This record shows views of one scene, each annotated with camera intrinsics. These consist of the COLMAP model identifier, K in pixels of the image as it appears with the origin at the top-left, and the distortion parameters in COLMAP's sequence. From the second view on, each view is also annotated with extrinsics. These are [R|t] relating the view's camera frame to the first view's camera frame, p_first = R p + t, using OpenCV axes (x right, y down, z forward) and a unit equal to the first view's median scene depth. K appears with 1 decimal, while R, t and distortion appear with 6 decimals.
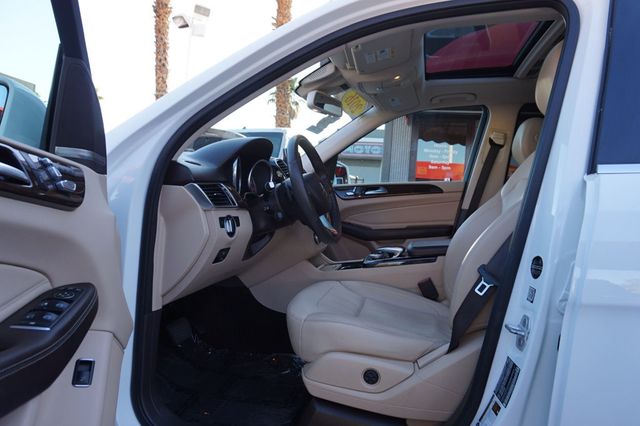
lens RADIAL K [[452.3, 0, 320.0], [0, 452.3, 213.0], [0, 0, 1]] dist [-0.004755, -0.002384]
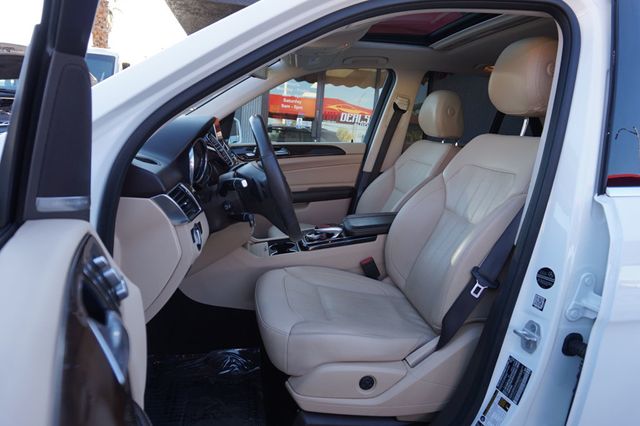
lens RADIAL K [[452.6, 0, 320.0], [0, 452.6, 213.0], [0, 0, 1]] dist [0.001973, 0.003392]
pose [[0.919240, -0.058142, 0.389381, -0.319654], [-0.008475, 0.985883, 0.167219, -0.156033], [-0.393607, -0.157014, 0.905771, 0.188532]]
